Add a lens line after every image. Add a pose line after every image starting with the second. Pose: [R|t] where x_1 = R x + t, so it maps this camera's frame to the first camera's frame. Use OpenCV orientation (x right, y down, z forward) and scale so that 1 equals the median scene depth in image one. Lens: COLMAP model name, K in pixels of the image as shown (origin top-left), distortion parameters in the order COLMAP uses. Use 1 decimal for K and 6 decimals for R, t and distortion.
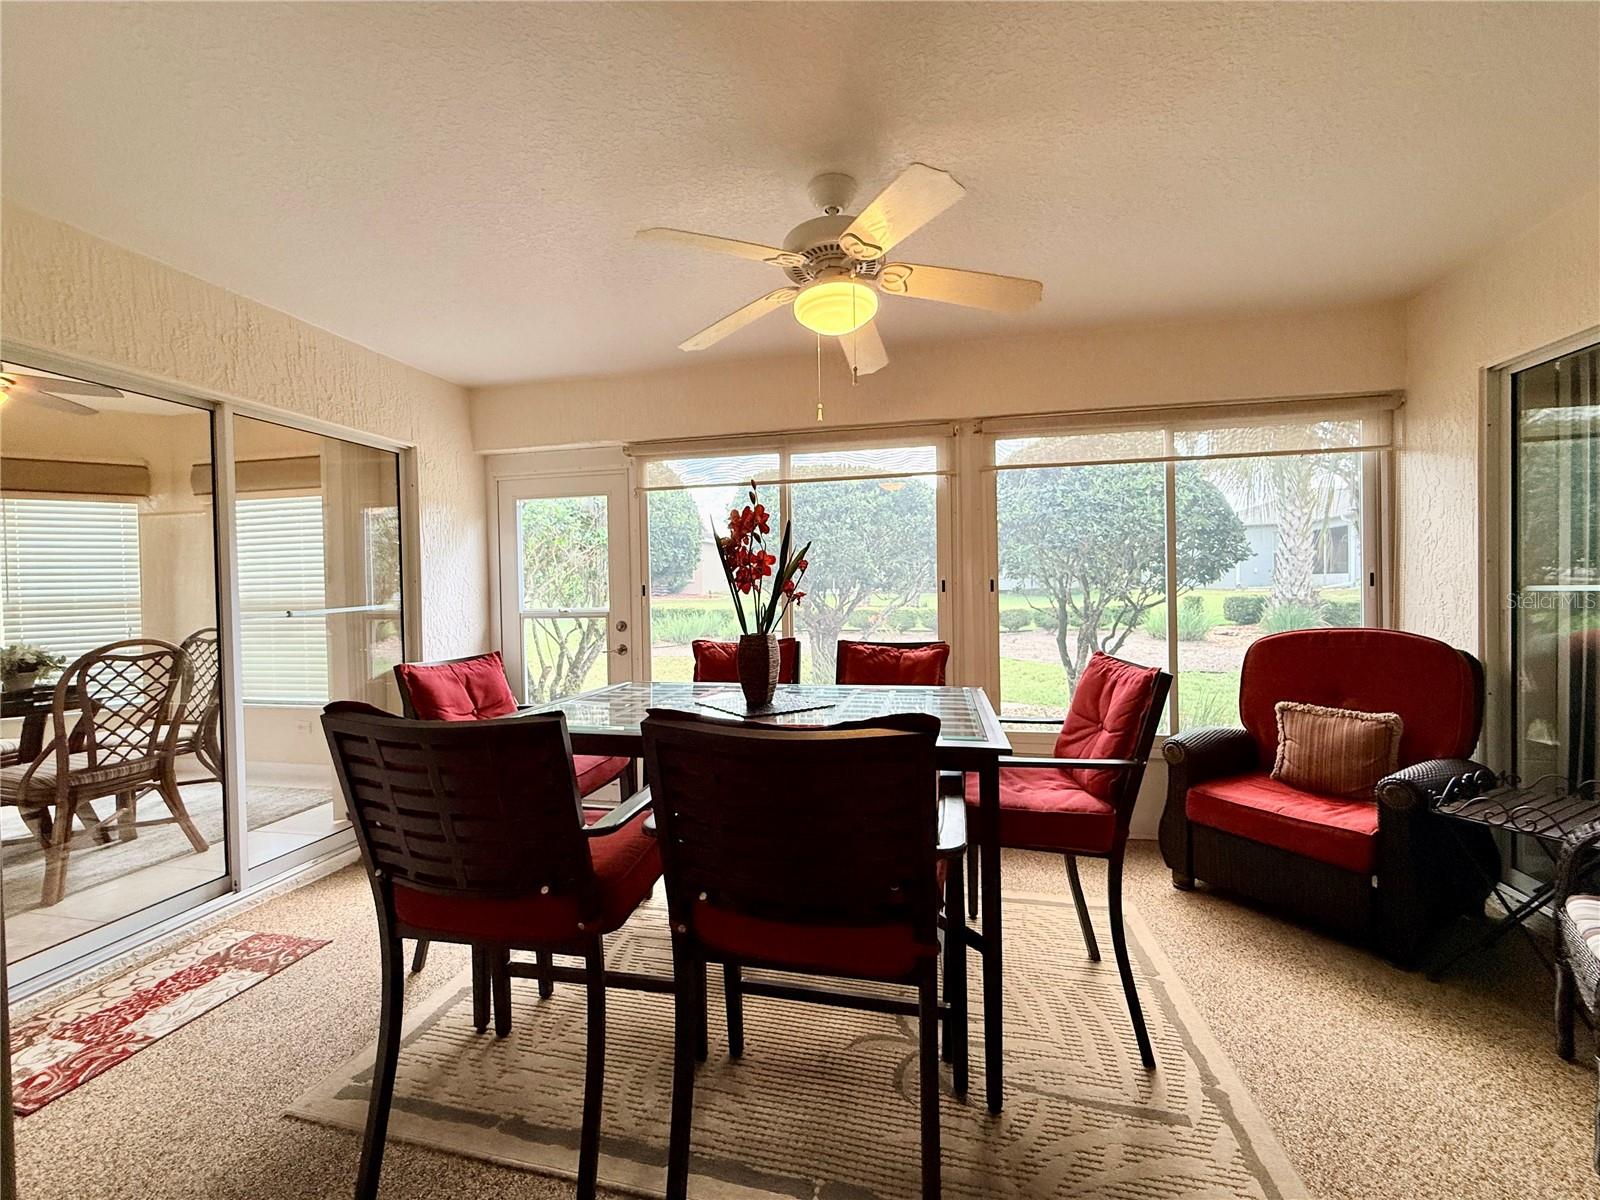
lens RADIAL K [[641.5, 0, 794.7], [0, 641.5, 598.2], [0, 0, 1]] dist [-0.000937, 0.000338]
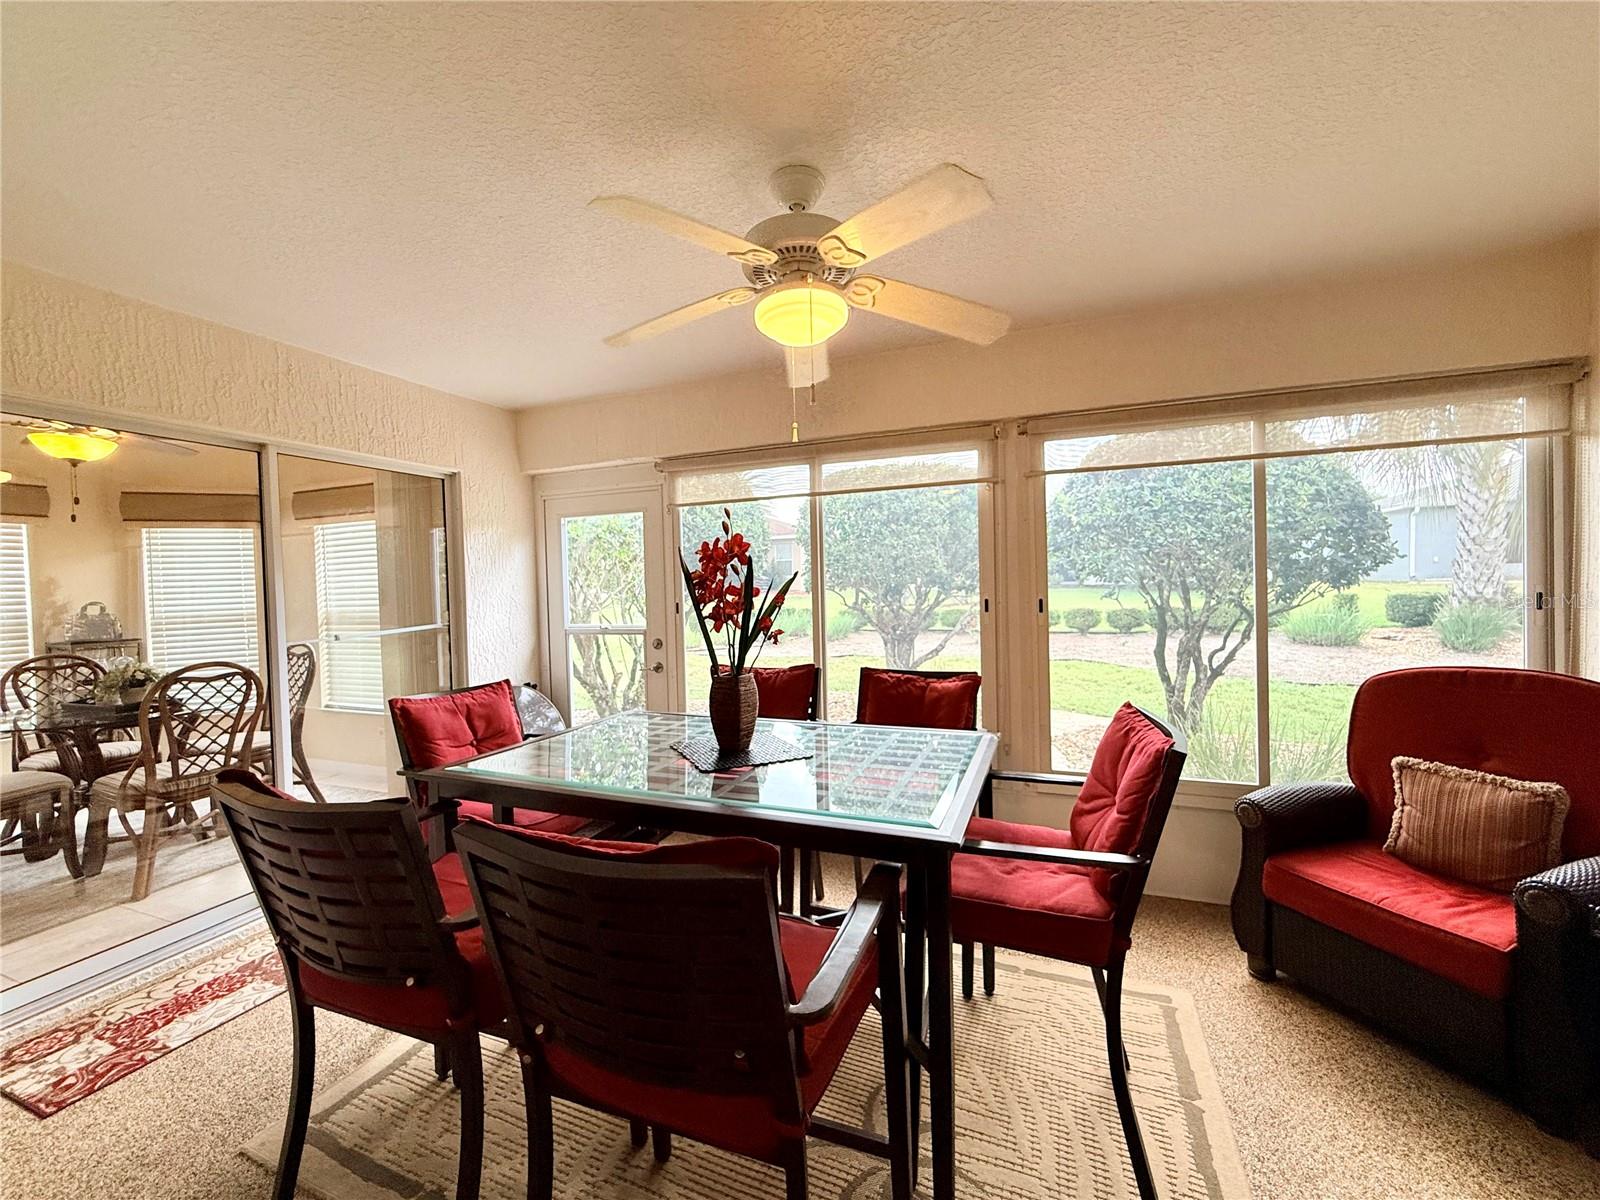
lens RADIAL K [[641.5, 0, 794.7], [0, 641.5, 598.2], [0, 0, 1]] dist [-0.000937, 0.000338]
pose [[0.985850, -0.003745, -0.167588, 0.155763], [0.005595, 0.999928, 0.010571, -0.053488], [0.167537, -0.011359, 0.985800, 0.087037]]
